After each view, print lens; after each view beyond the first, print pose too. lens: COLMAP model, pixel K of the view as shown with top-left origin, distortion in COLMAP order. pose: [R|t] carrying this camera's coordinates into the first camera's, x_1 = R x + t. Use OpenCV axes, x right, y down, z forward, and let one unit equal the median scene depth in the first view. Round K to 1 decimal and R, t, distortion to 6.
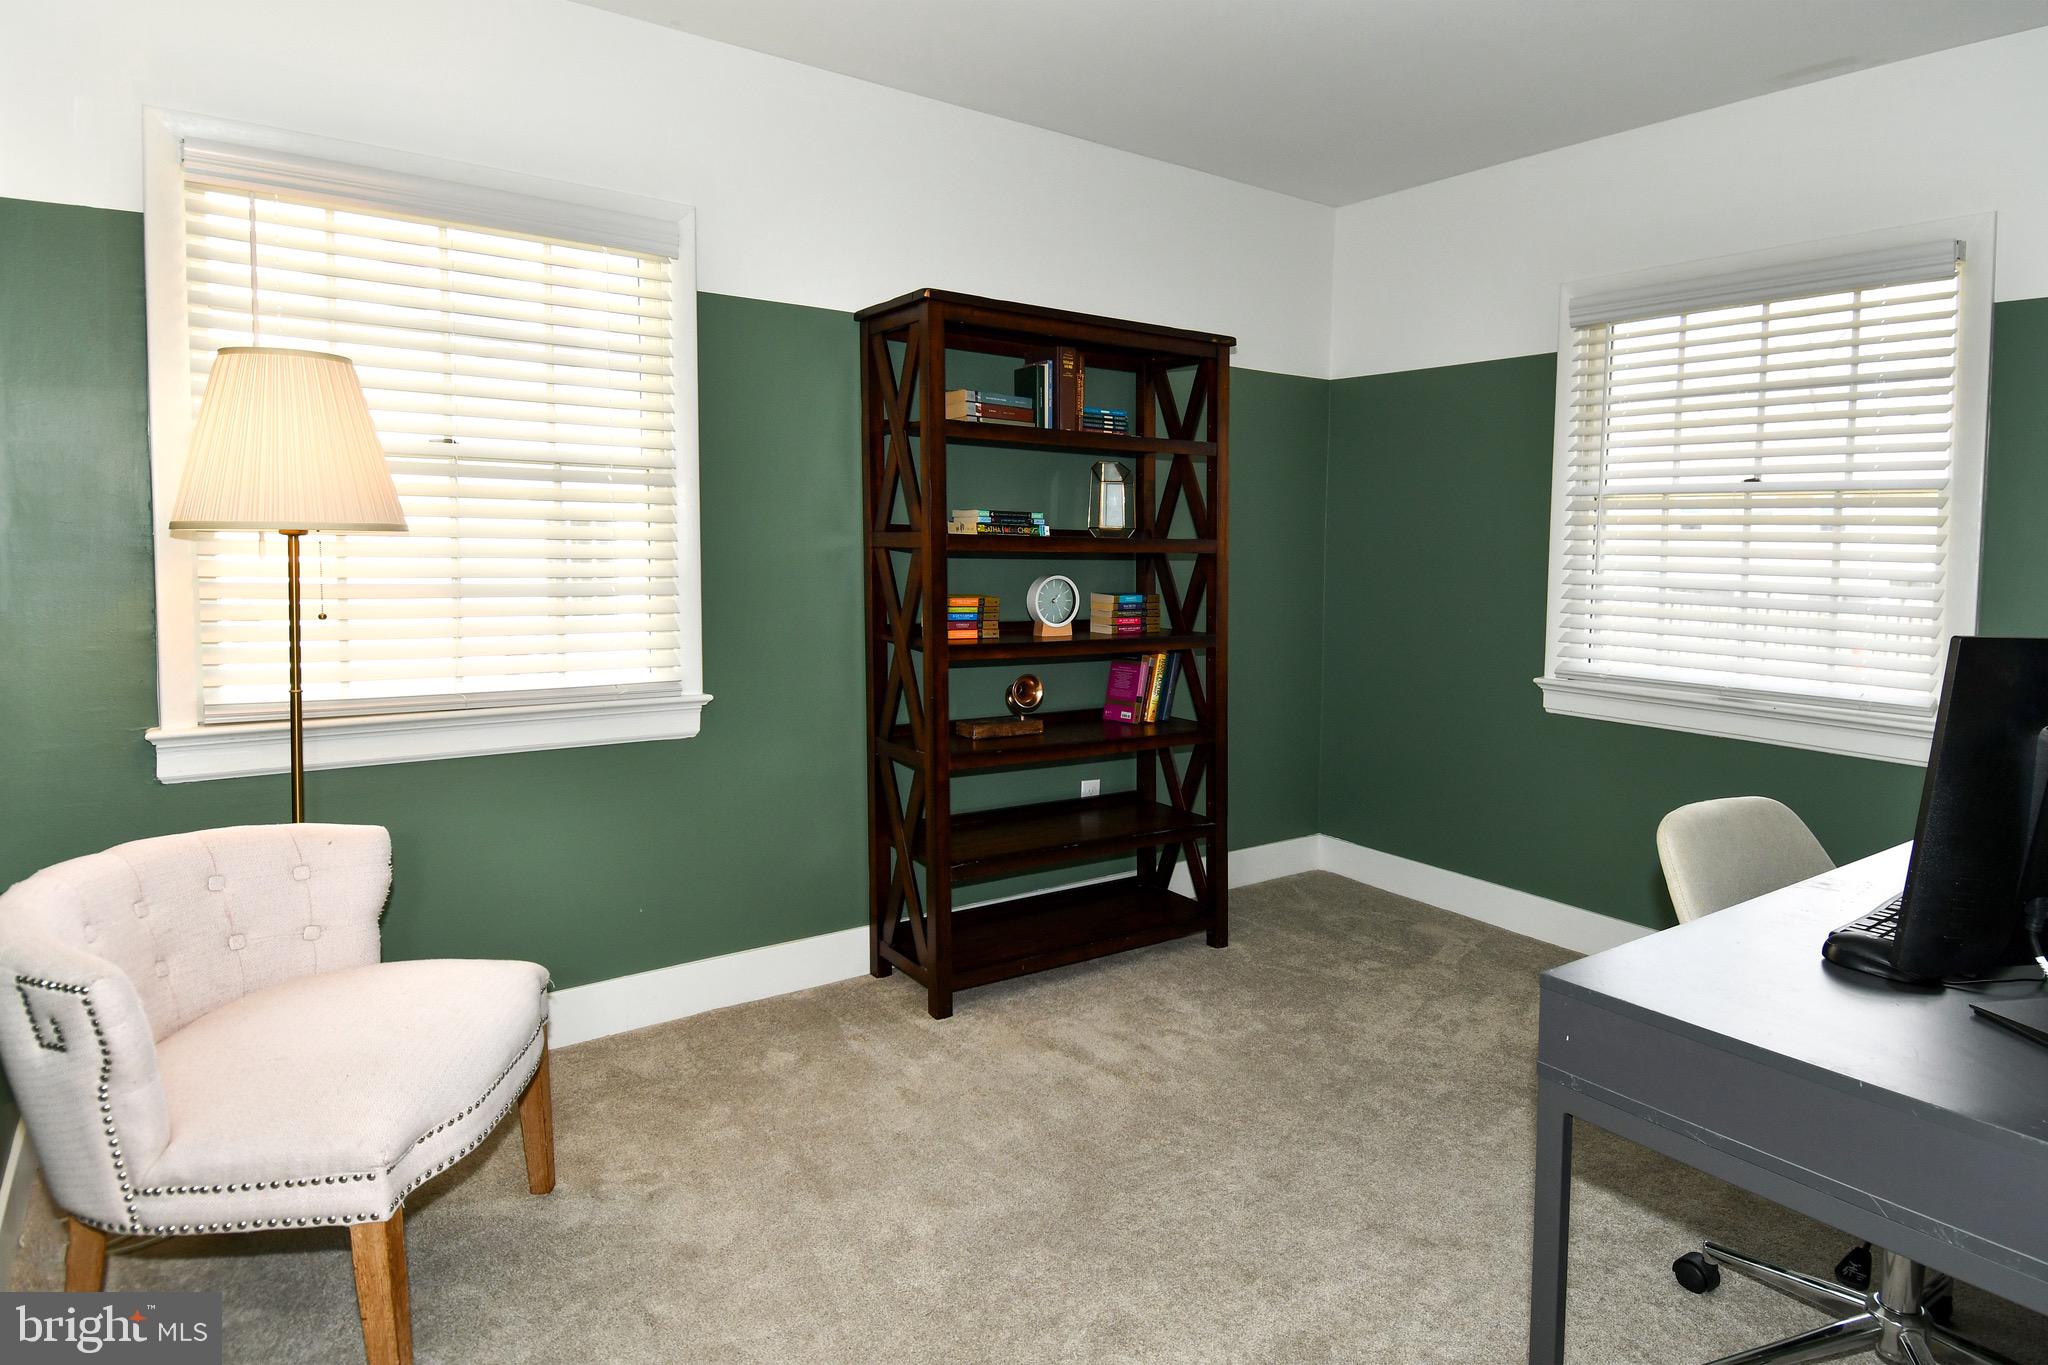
lens RADIAL K [[1064.0, 0, 1040.2], [0, 1064.0, 652.8], [0, 0, 1]] dist [0.003680, -0.000219]
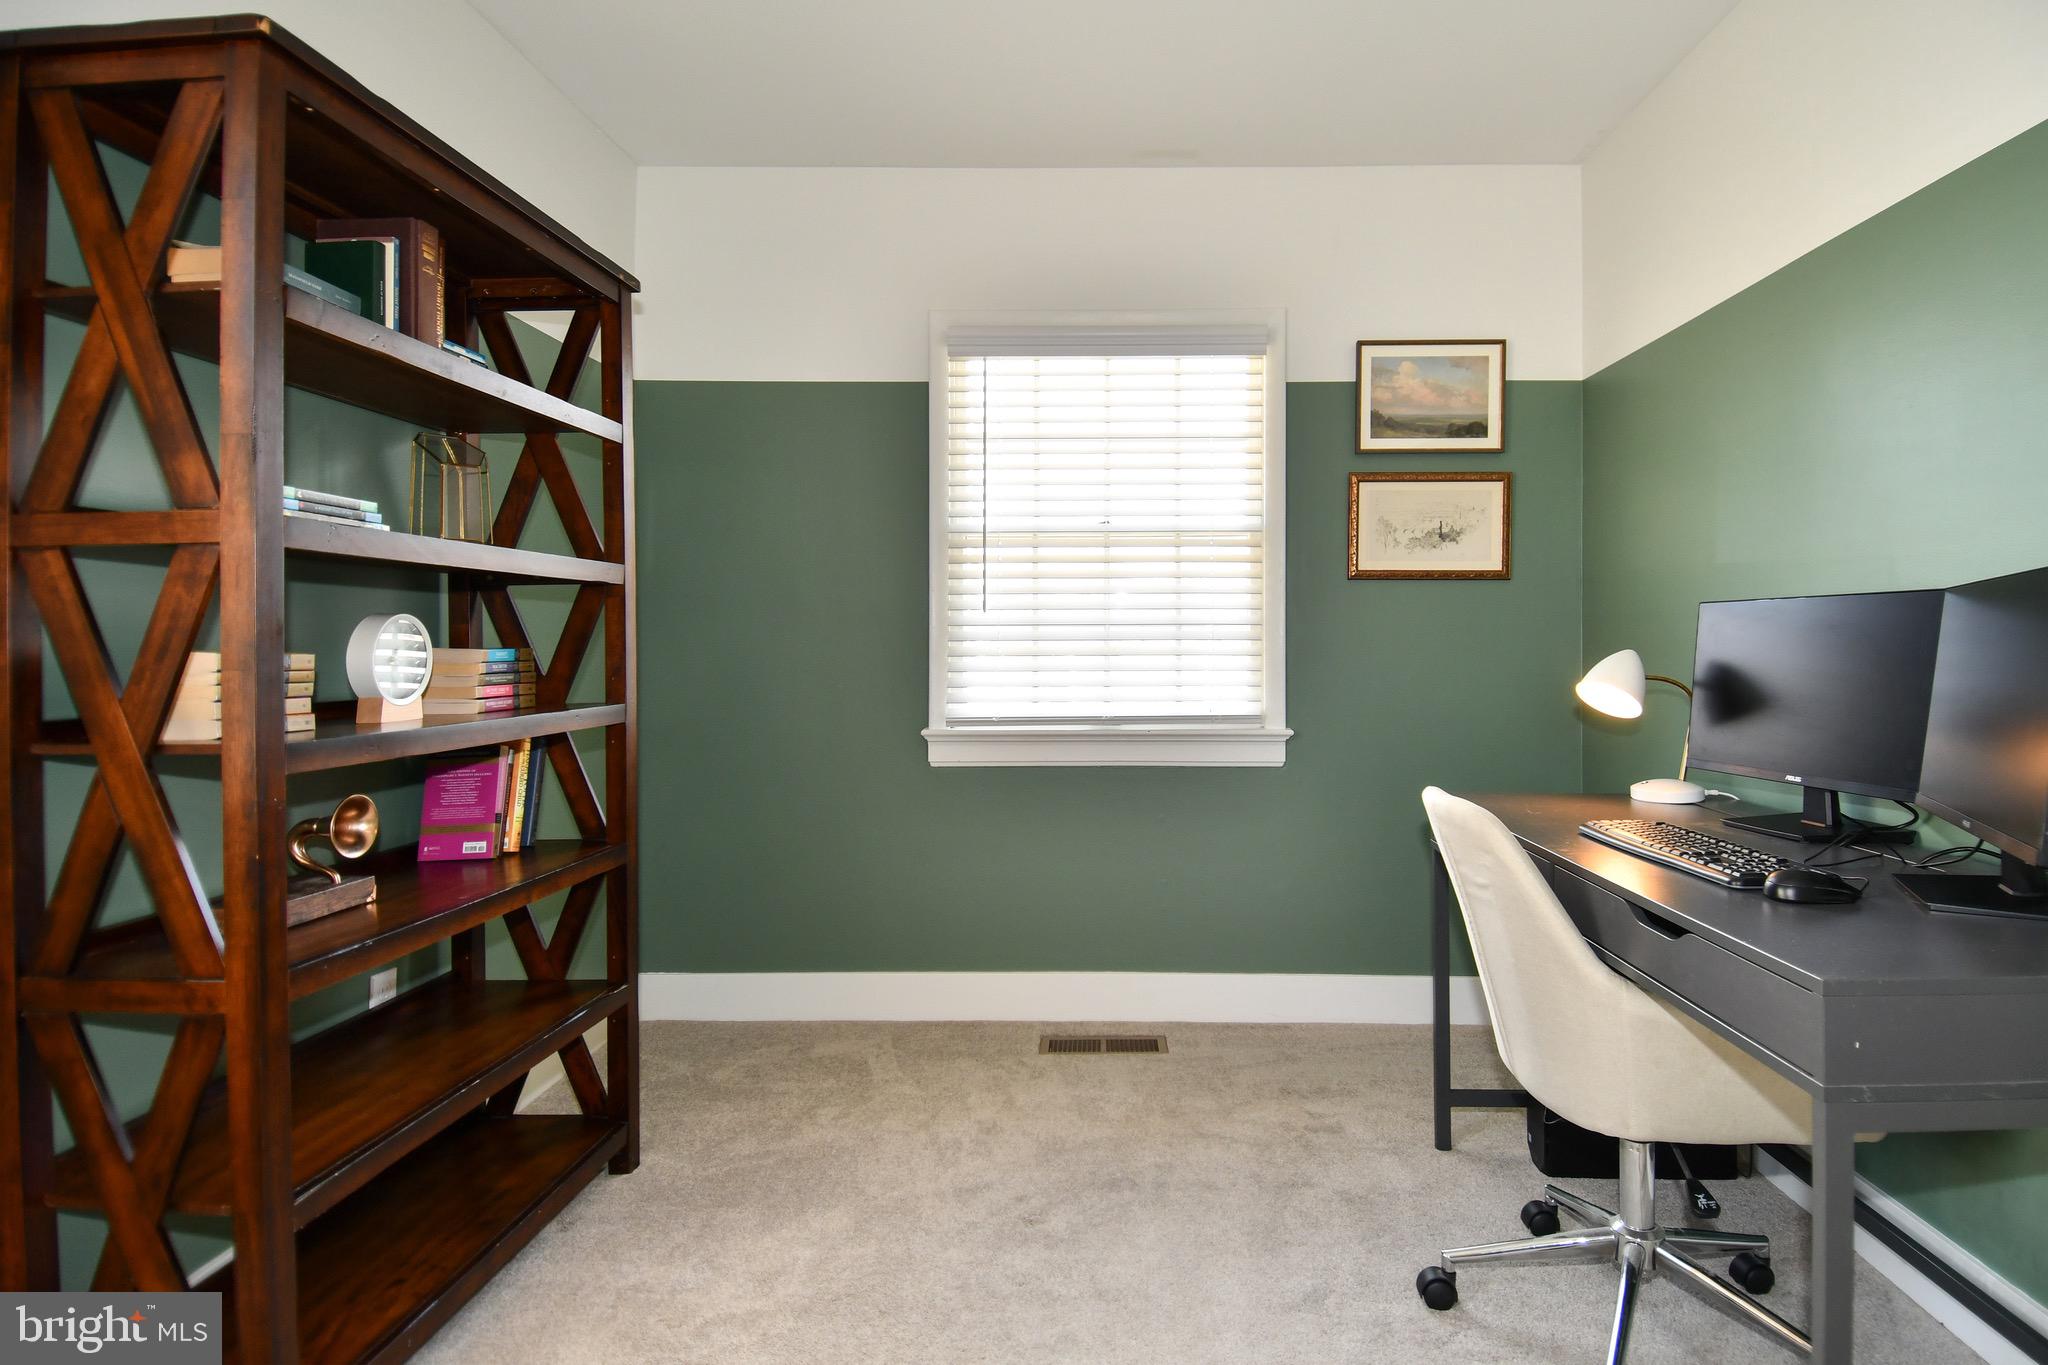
lens RADIAL K [[1102.9, 0, 1027.1], [0, 1102.9, 642.4], [0, 0, 1]] dist [-0.001816, -0.040866]
pose [[0.601321, -0.022412, 0.798693, -0.234902], [0.099906, 0.993871, -0.047329, 0.003192], [-0.792737, 0.108254, 0.599875, 0.361174]]
